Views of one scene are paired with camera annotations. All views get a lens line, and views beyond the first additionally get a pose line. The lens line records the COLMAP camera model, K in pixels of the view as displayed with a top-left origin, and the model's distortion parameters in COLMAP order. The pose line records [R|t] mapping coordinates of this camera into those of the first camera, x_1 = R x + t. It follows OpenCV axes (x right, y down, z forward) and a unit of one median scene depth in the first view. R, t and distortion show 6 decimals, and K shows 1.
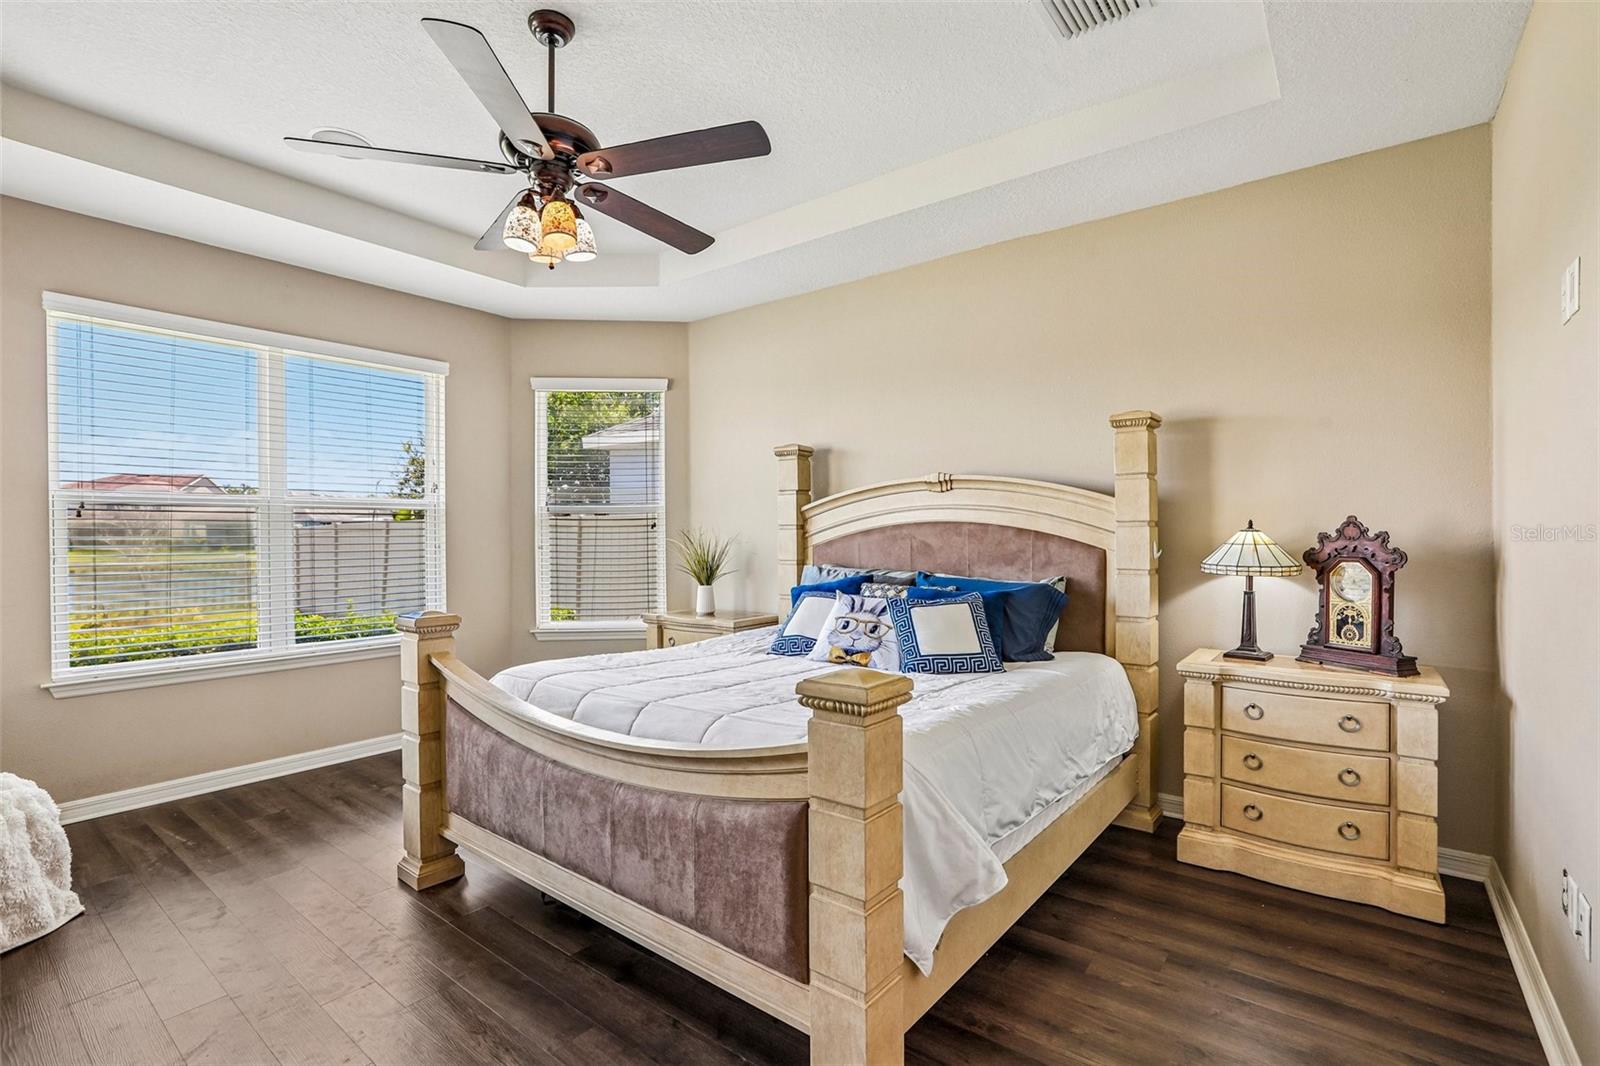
lens RADIAL K [[745.3, 0, 804.0], [0, 745.3, 538.2], [0, 0, 1]] dist [-0.033568, 0.018129]
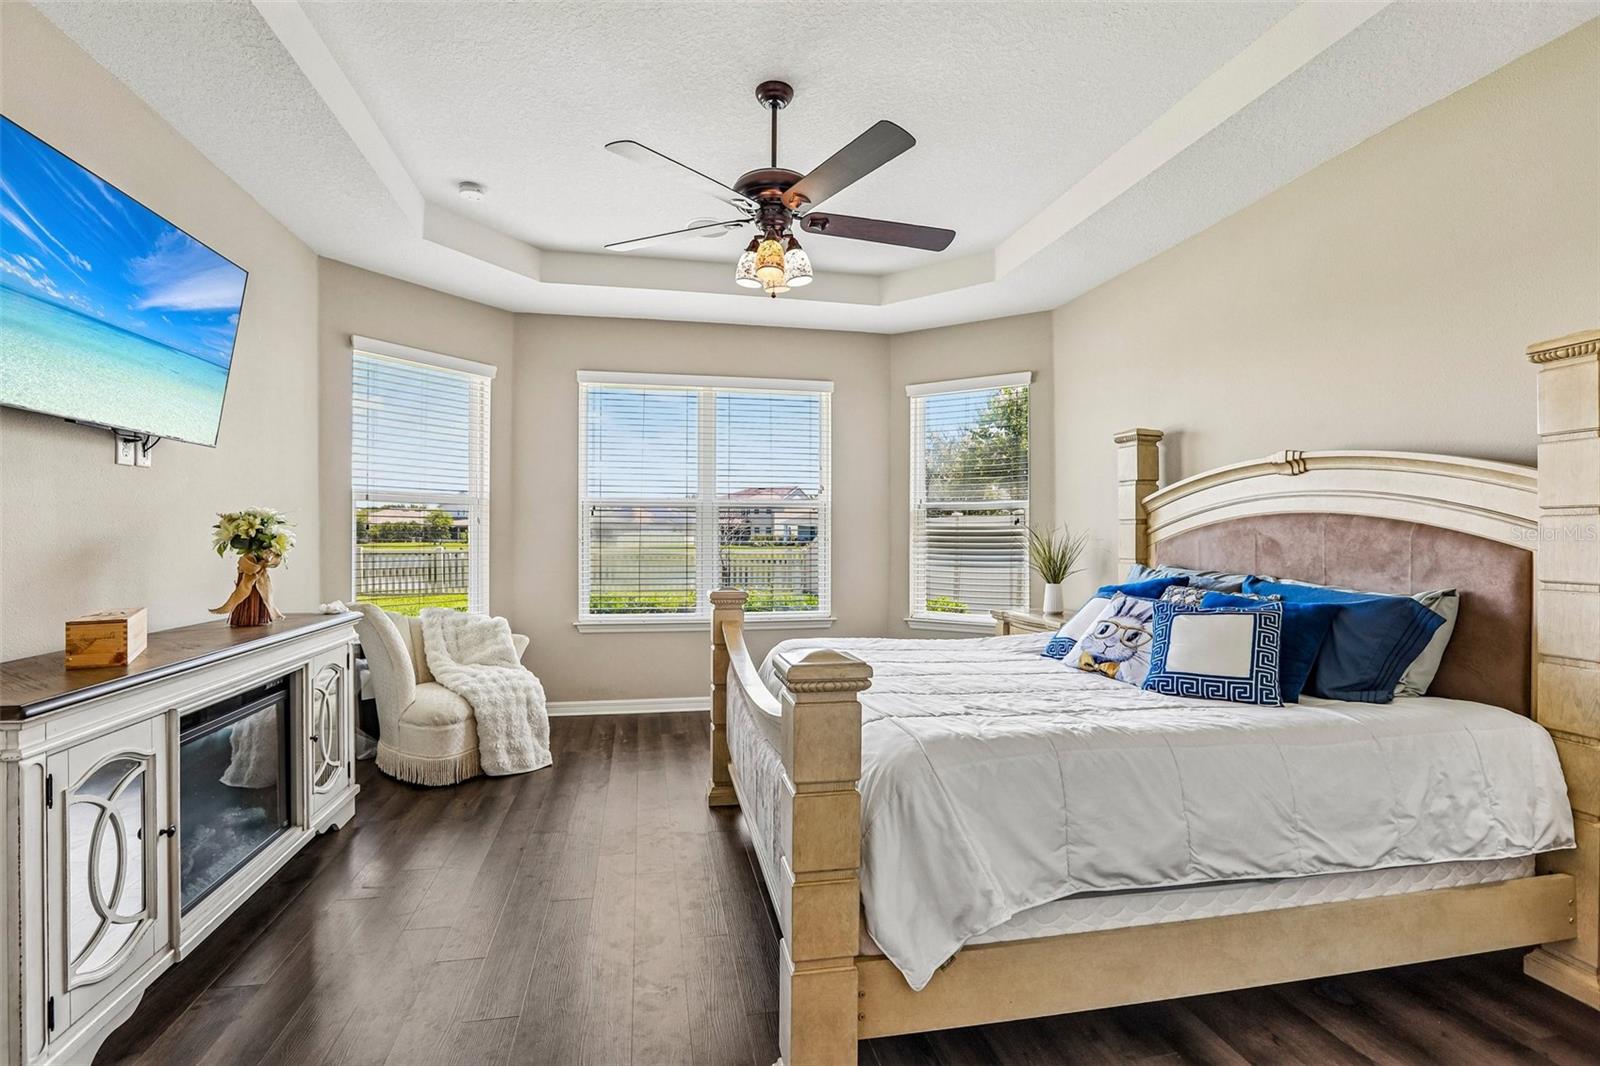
lens RADIAL K [[745.3, 0, 802.6], [0, 745.3, 532.4], [0, 0, 1]] dist [-0.033568, 0.018129]
pose [[0.767878, 0.006463, -0.640563, 0.336417], [-0.013017, 0.999900, -0.005516, 0.010826], [0.640464, 0.012574, 0.767885, 0.095718]]
